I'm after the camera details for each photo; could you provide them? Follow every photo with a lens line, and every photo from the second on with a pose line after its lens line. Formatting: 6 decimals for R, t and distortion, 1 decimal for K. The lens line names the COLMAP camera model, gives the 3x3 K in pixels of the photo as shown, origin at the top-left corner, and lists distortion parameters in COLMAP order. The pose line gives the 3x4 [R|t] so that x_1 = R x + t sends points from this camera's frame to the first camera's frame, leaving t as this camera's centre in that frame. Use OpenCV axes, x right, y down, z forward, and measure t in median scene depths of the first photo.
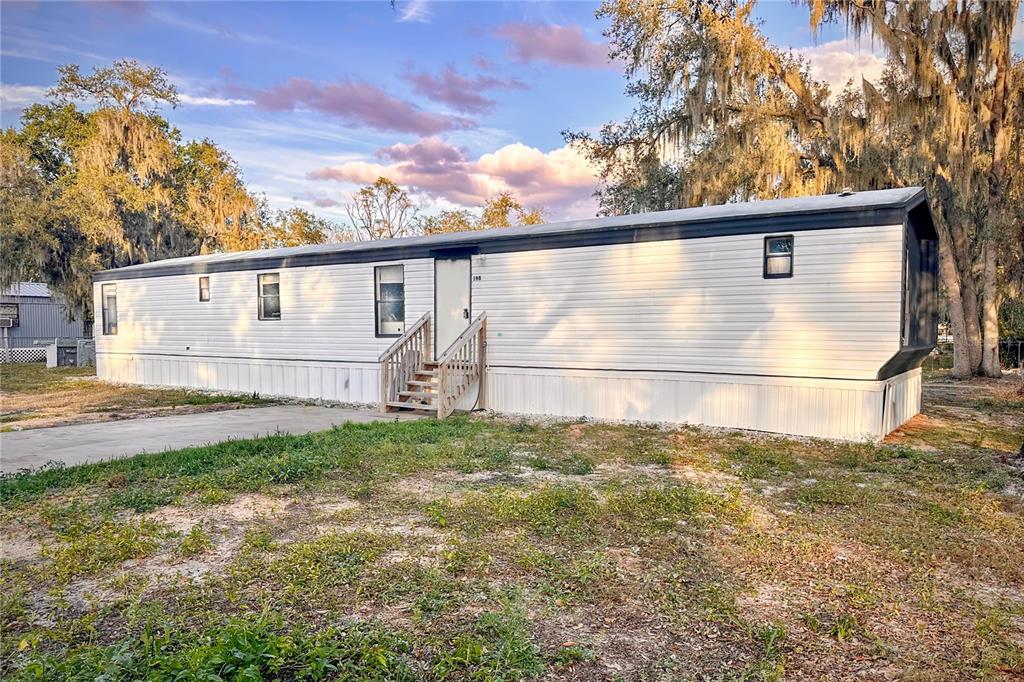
lens RADIAL K [[715.6, 0, 538.1], [0, 715.6, 384.0], [0, 0, 1]] dist [0.045701, -0.047453]
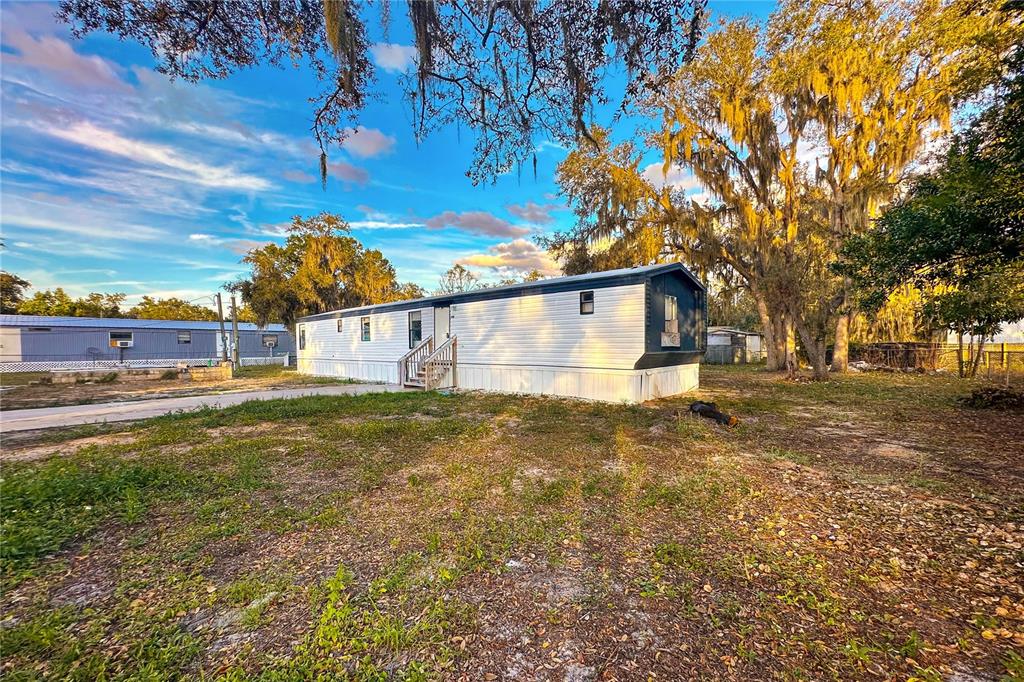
lens RADIAL K [[414.3, 0, 538.0], [0, 414.3, 367.7], [0, 0, 1]] dist [-0.002825, 0.000530]
pose [[0.989159, -0.001347, -0.146845, 0.242403], [-0.001929, 0.999752, -0.022167, 0.007692], [0.146839, 0.022210, 0.988911, -0.040967]]
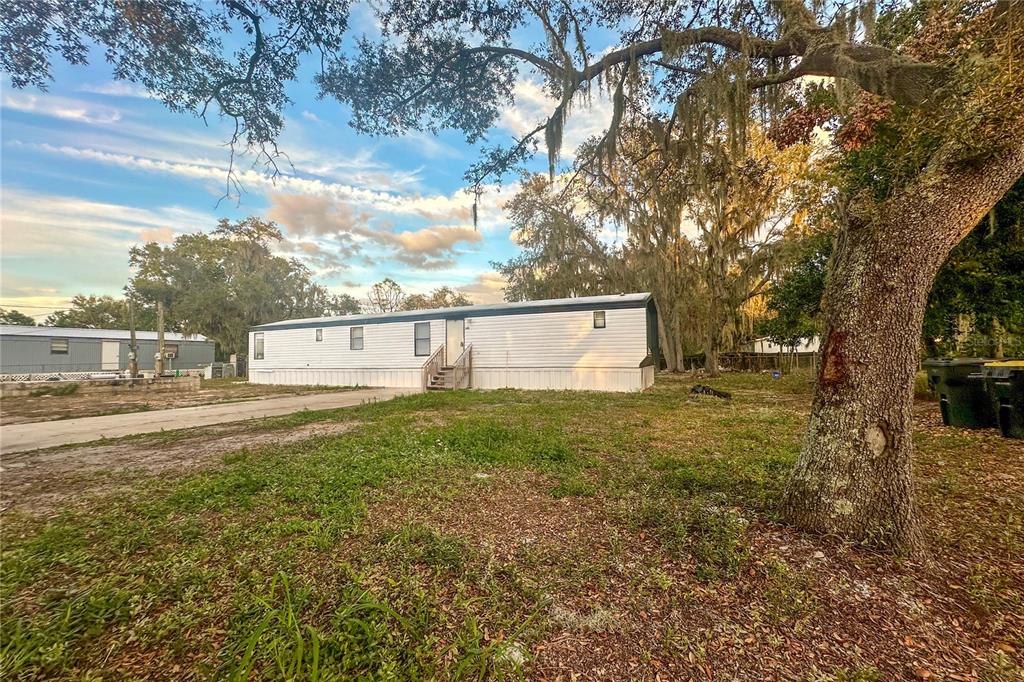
lens RADIAL K [[414.3, 0, 511.8], [0, 414.3, 357.4], [0, 0, 1]] dist [-0.002825, 0.000530]
pose [[0.985140, -0.013553, 0.171218, -0.136523], [0.027695, 0.996372, -0.080477, 0.038662], [-0.169506, 0.084023, 0.981941, -0.220633]]
